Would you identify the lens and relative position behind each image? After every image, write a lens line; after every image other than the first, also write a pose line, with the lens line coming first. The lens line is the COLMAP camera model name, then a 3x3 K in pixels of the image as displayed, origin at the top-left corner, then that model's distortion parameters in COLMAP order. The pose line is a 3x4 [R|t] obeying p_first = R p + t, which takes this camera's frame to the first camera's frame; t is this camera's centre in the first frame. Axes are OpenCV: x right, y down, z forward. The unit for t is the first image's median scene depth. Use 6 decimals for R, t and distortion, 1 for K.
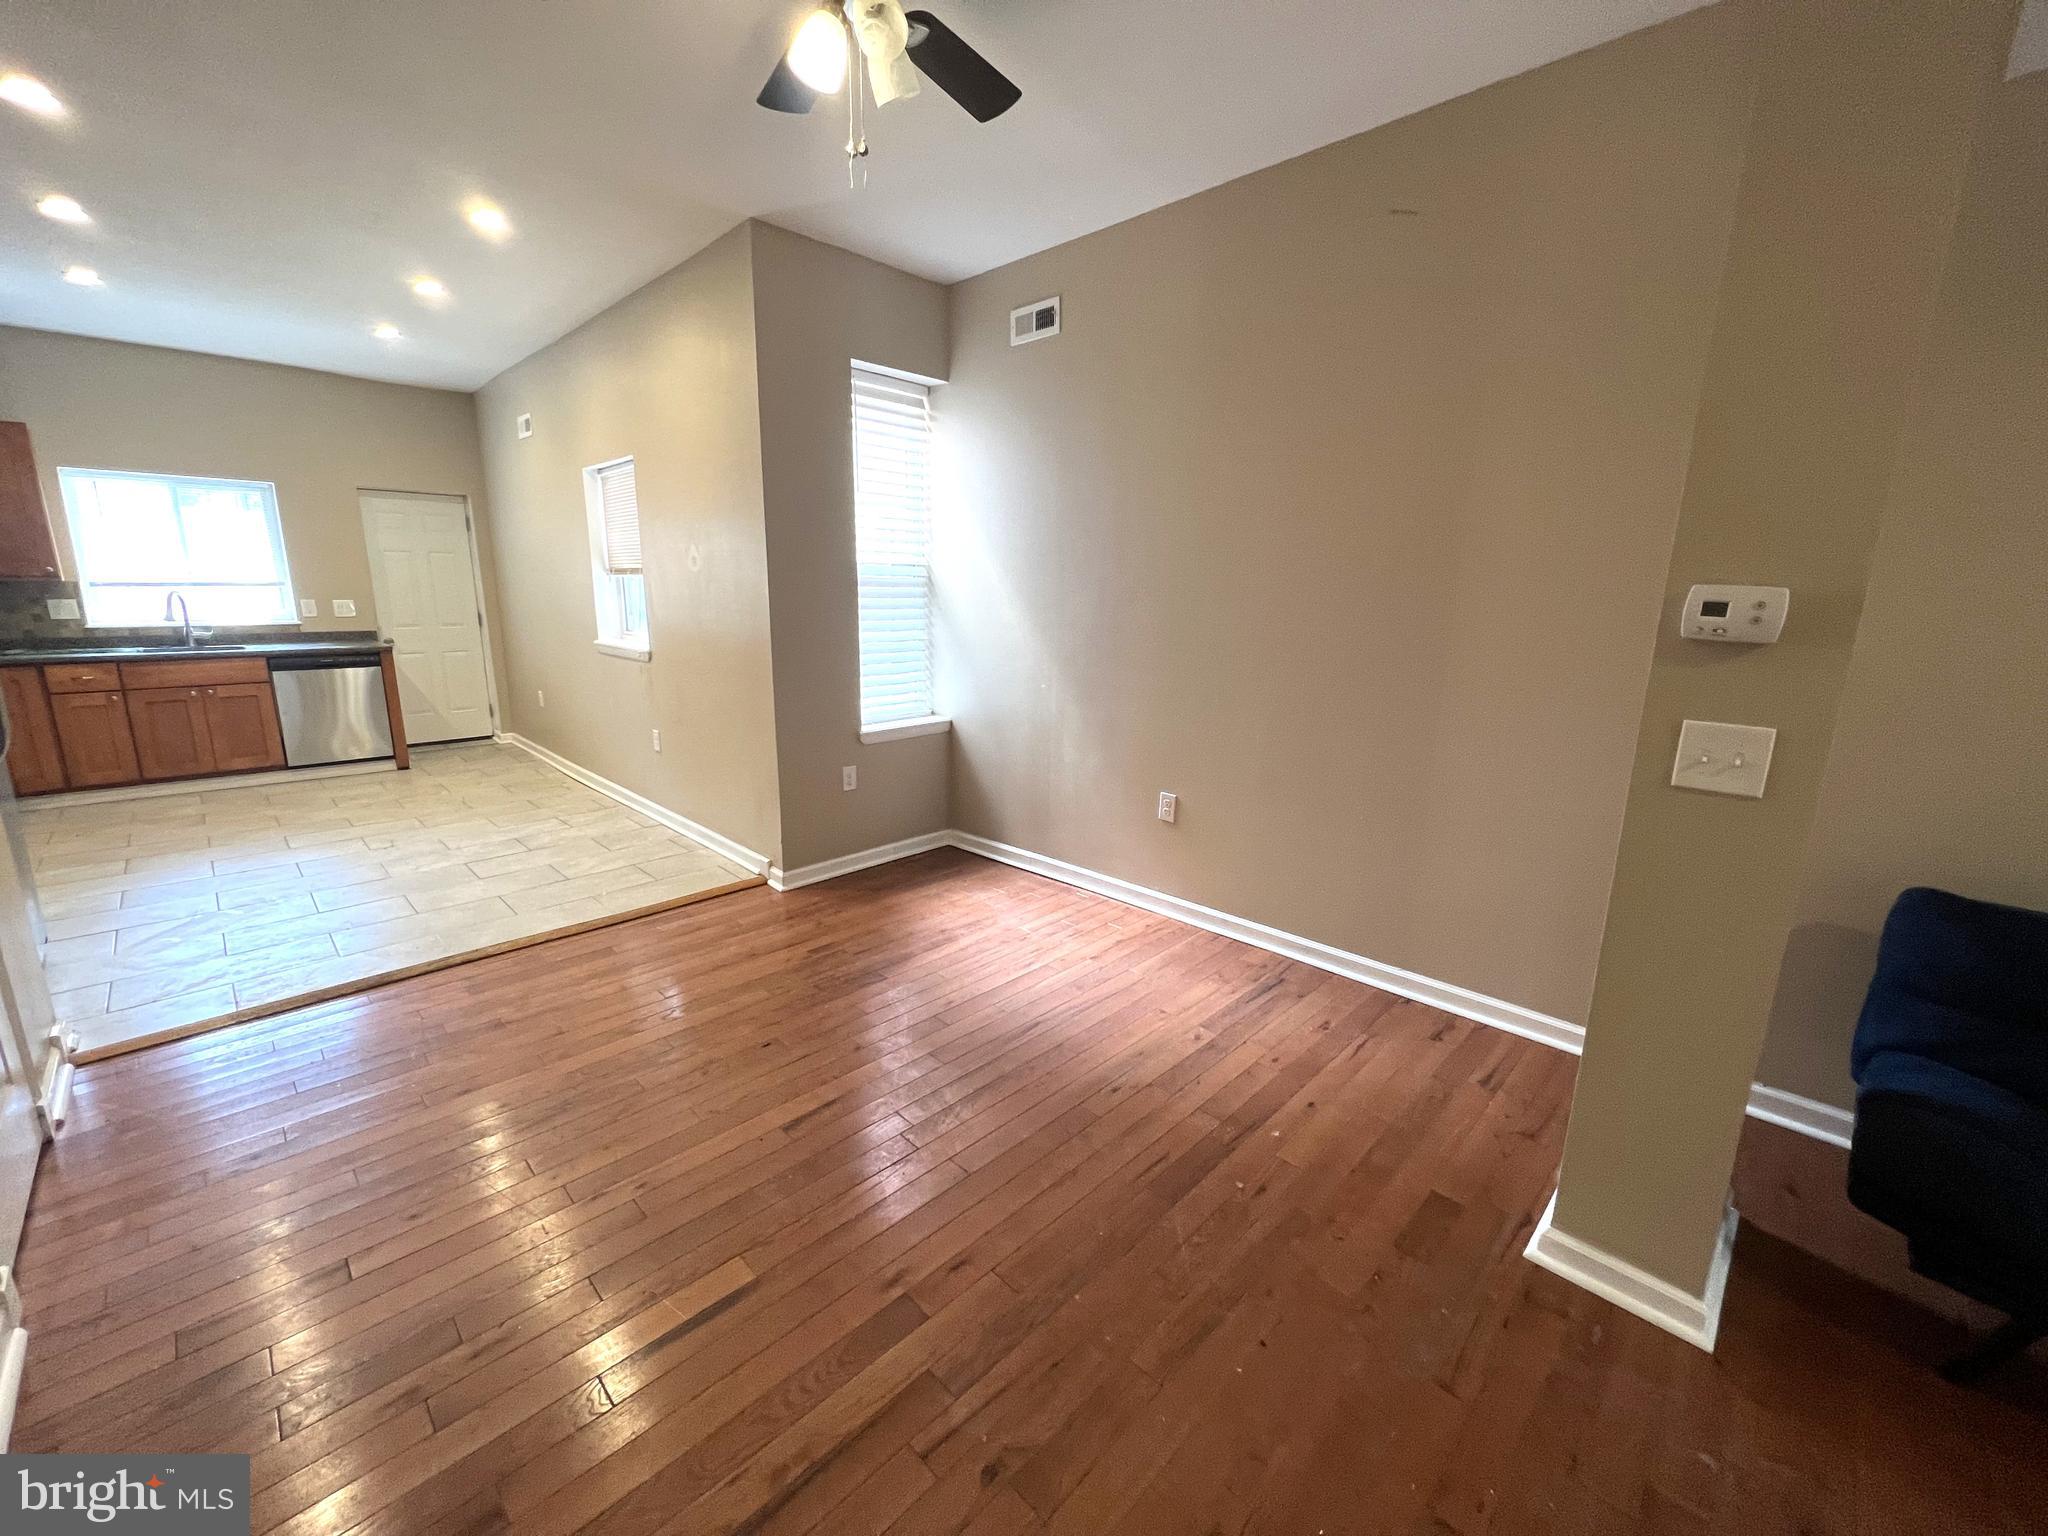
lens RADIAL K [[821.2, 0, 1020.8], [0, 821.2, 760.8], [0, 0, 1]] dist [0.002051, 0.001681]
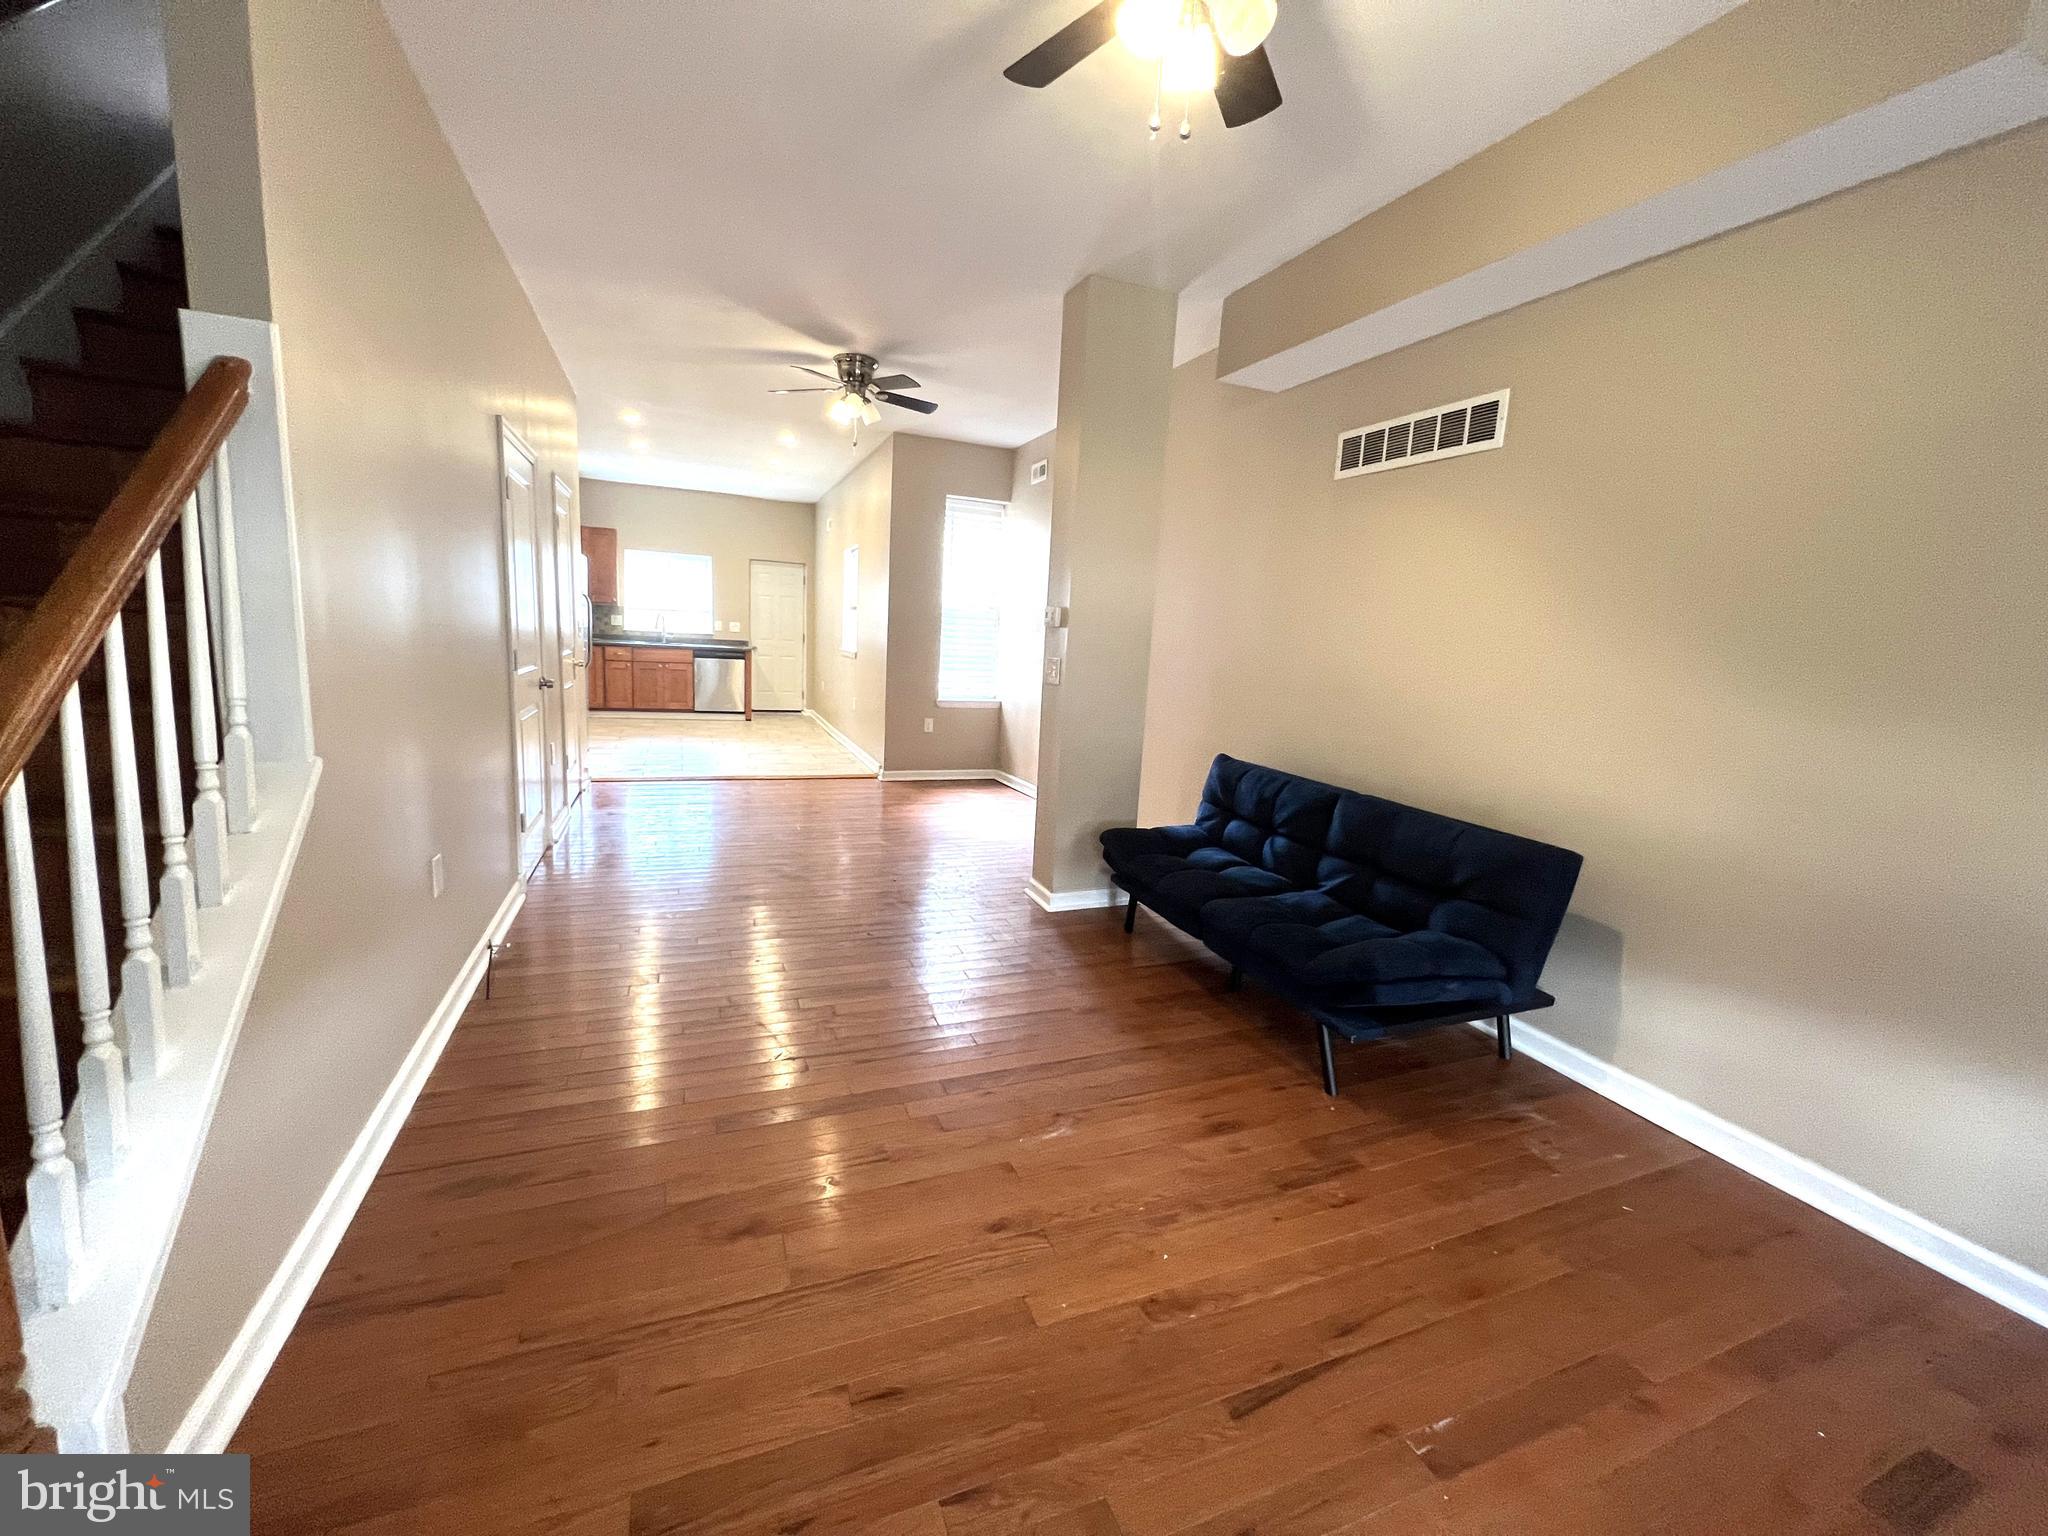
lens RADIAL K [[821.2, 0, 1026.7], [0, 821.2, 757.4], [0, 0, 1]] dist [0.002051, 0.001681]
pose [[0.920341, 0.096730, -0.378967, 0.513454], [-0.125969, 0.990613, -0.053073, 0.122372], [0.370277, 0.096584, 0.923887, -0.415549]]
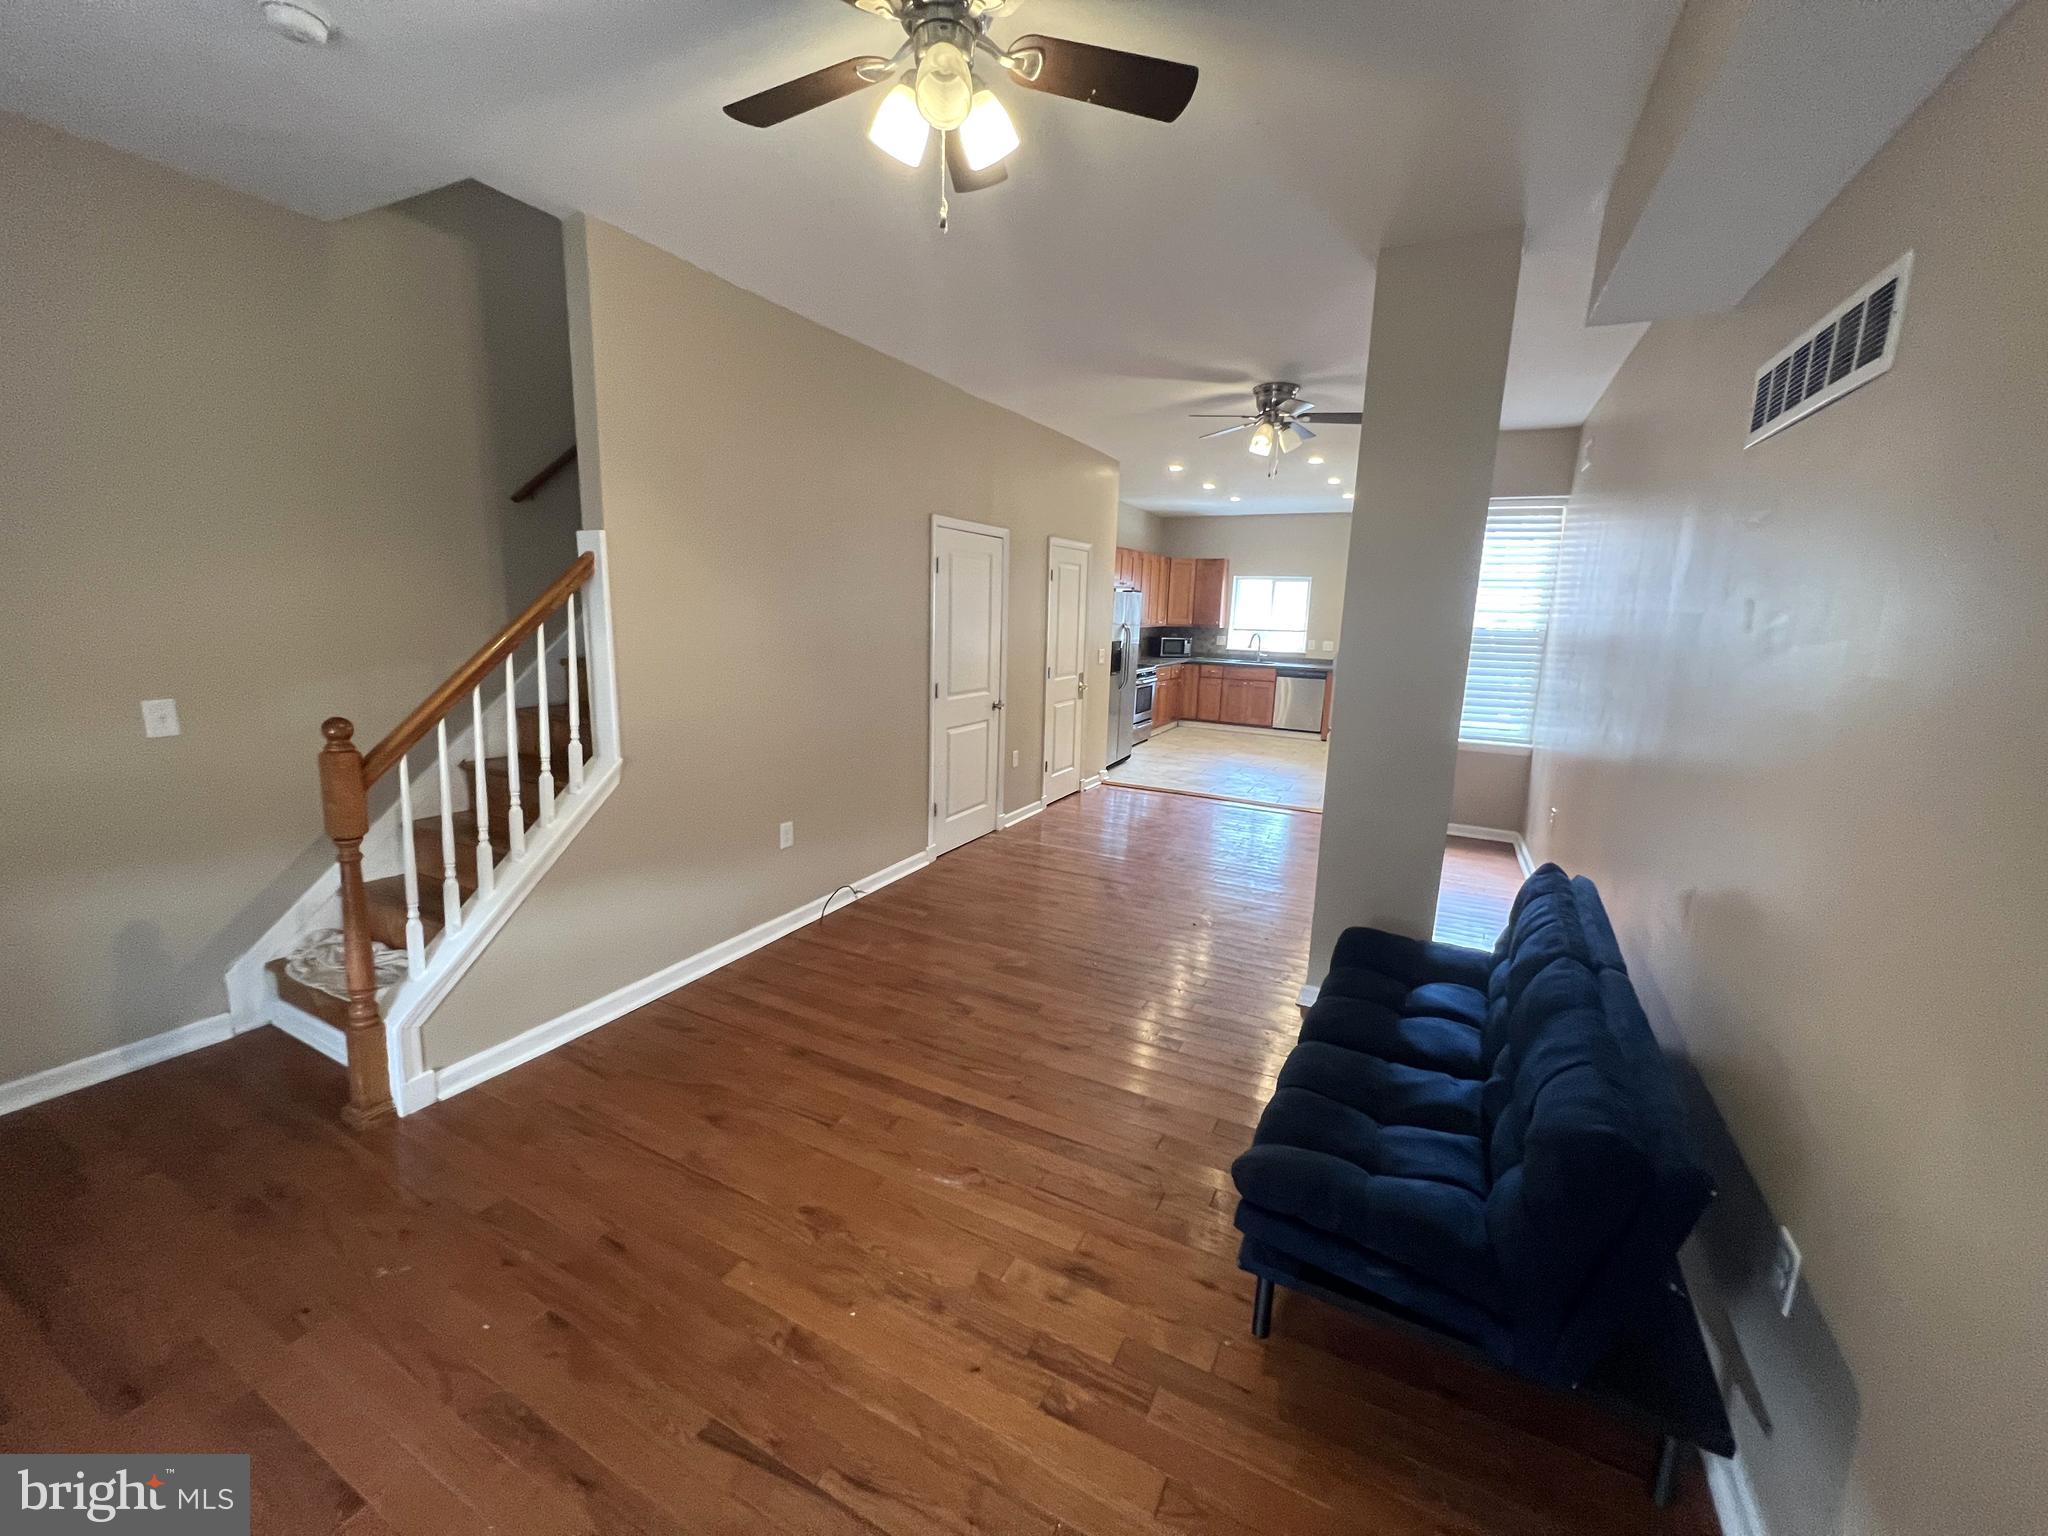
lens RADIAL K [[821.2, 0, 1017.9], [0, 821.2, 761.5], [0, 0, 1]] dist [0.002051, 0.001681]
pose [[0.301708, 0.175145, -0.937175, 0.770363], [-0.228505, 0.967615, 0.107270, 0.015518], [0.925612, 0.181785, 0.331958, -0.156393]]
